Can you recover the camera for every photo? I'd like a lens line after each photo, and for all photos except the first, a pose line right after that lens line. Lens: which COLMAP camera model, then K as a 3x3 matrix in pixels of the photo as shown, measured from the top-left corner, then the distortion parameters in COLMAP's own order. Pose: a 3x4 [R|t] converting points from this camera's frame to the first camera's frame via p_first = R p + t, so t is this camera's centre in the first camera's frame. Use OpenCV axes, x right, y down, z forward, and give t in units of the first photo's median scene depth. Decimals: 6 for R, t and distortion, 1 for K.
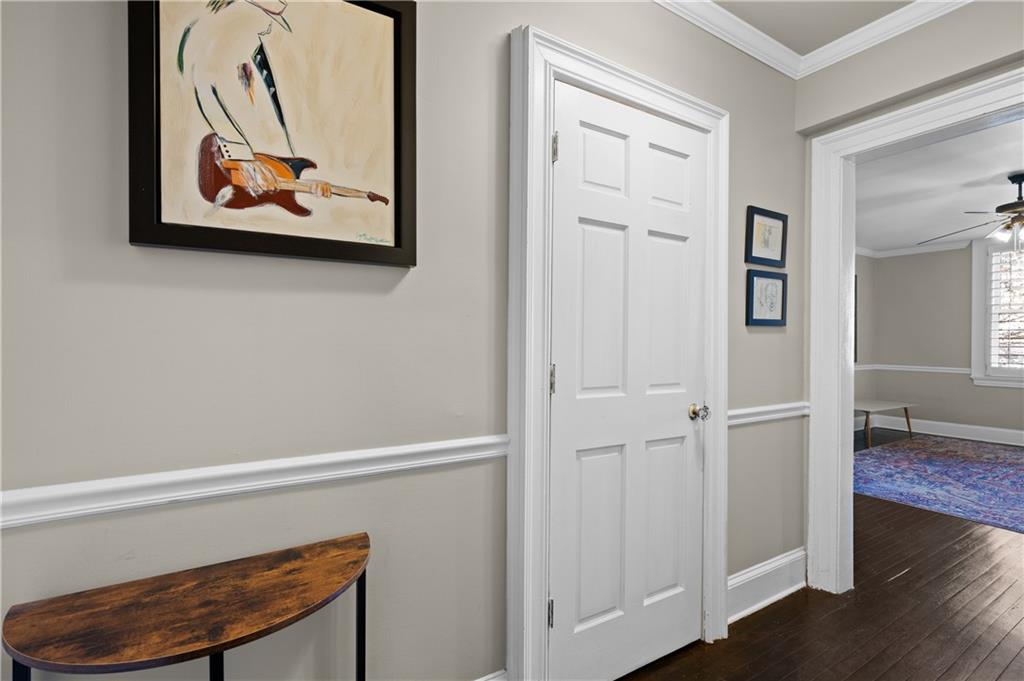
lens RADIAL K [[467.3, 0, 512.0], [0, 467.3, 340.5], [0, 0, 1]] dist [-0.000336, -0.000131]
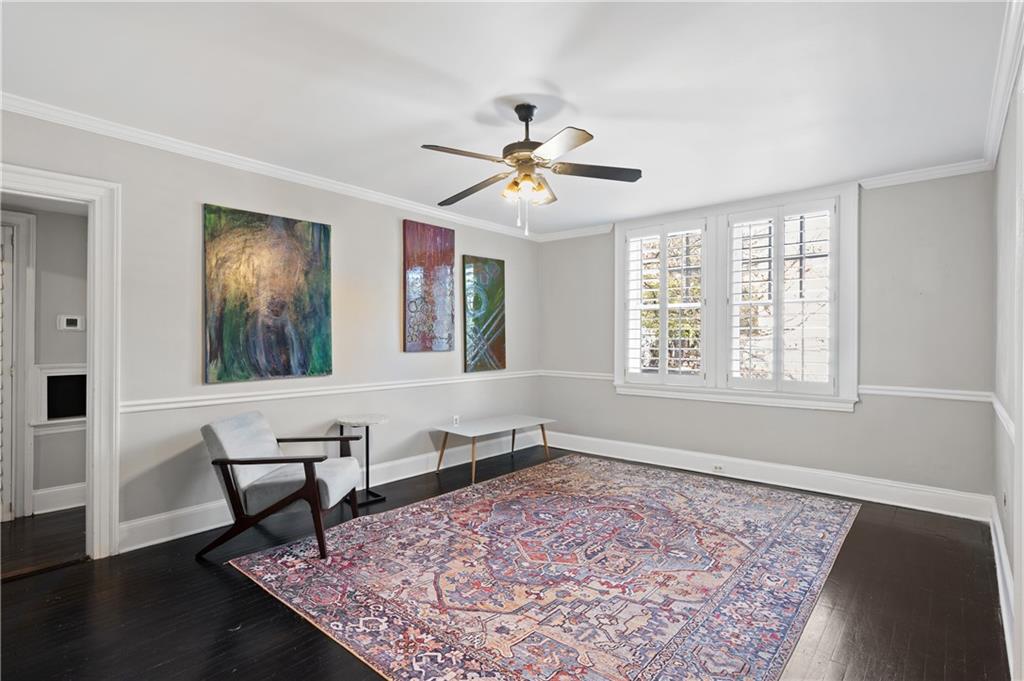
lens RADIAL K [[498.1, 0, 512.0], [0, 498.1, 340.5], [0, 0, 1]] dist [0.001755, -0.000100]
pose [[0.953951, -0.010023, 0.299794, 0.537627], [0.009221, 0.999949, 0.004090, -0.006914], [-0.299820, -0.001137, 0.953995, 0.190899]]
